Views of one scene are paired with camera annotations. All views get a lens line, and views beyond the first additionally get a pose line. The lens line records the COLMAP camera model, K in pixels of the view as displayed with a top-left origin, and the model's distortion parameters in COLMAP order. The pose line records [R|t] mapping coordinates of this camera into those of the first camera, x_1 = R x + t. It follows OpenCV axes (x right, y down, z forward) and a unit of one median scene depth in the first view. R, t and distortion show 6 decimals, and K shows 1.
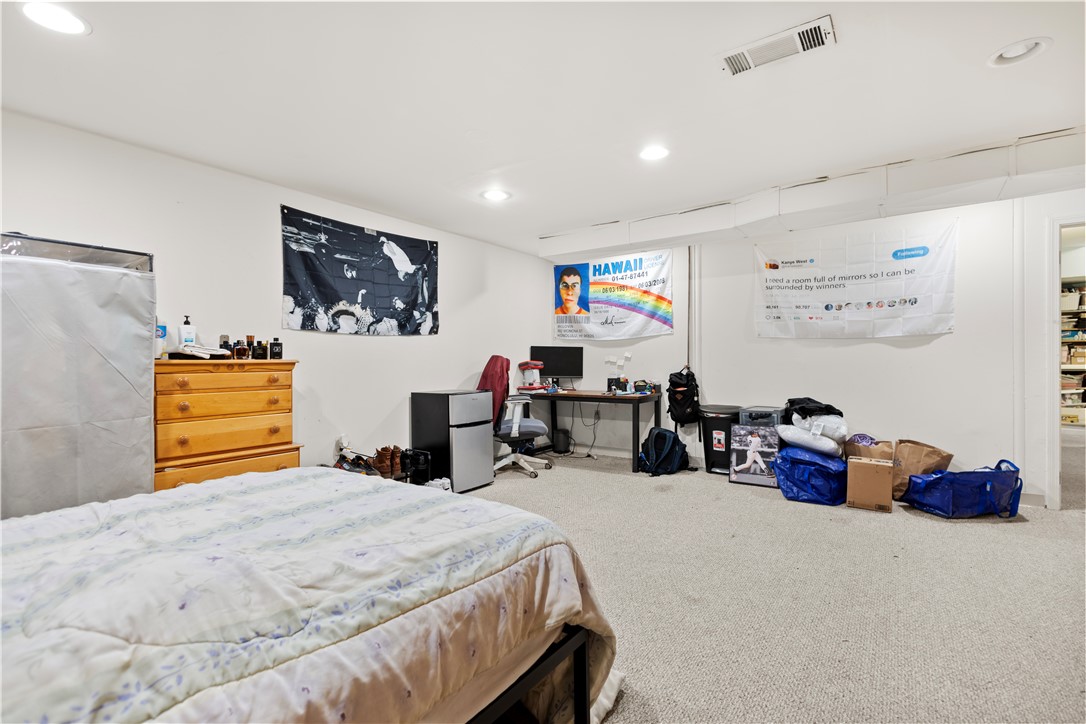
lens RADIAL K [[497.9, 0, 545.5], [0, 497.9, 361.0], [0, 0, 1]] dist [0.006419, -0.000344]
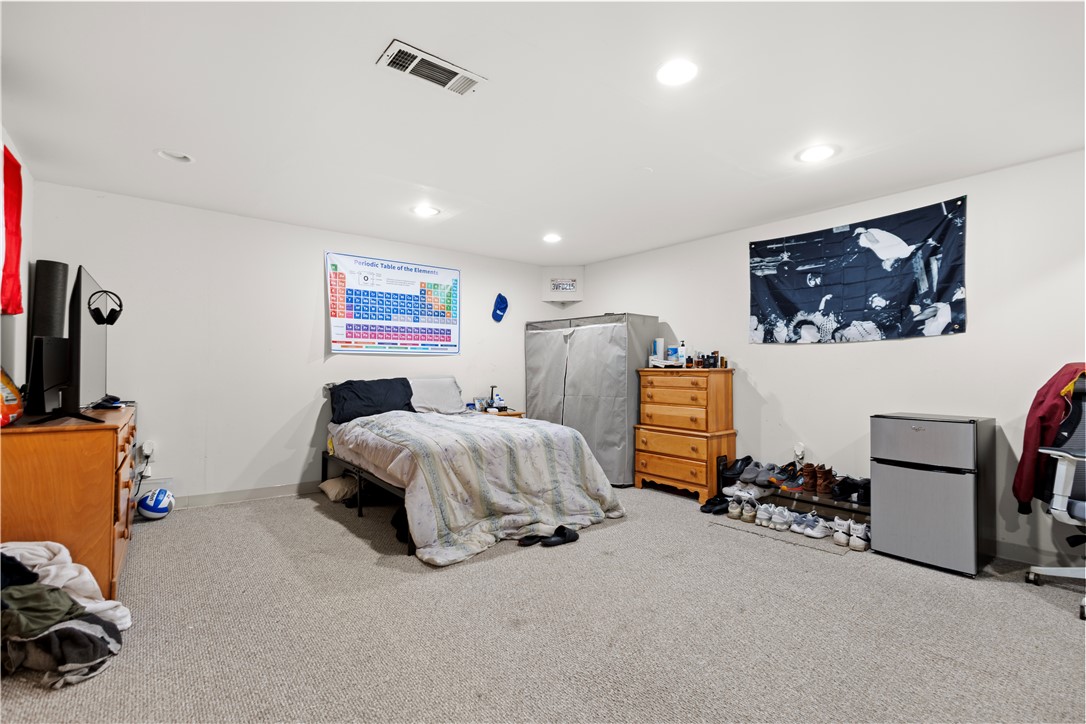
lens RADIAL K [[497.9, 0, 545.5], [0, 497.9, 361.0], [0, 0, 1]] dist [0.006419, -0.000344]
pose [[-0.275643, -0.012224, -0.961182, 0.700813], [-0.007750, 0.999915, -0.010494, -0.004614], [0.961229, 0.004556, -0.275714, 0.766049]]
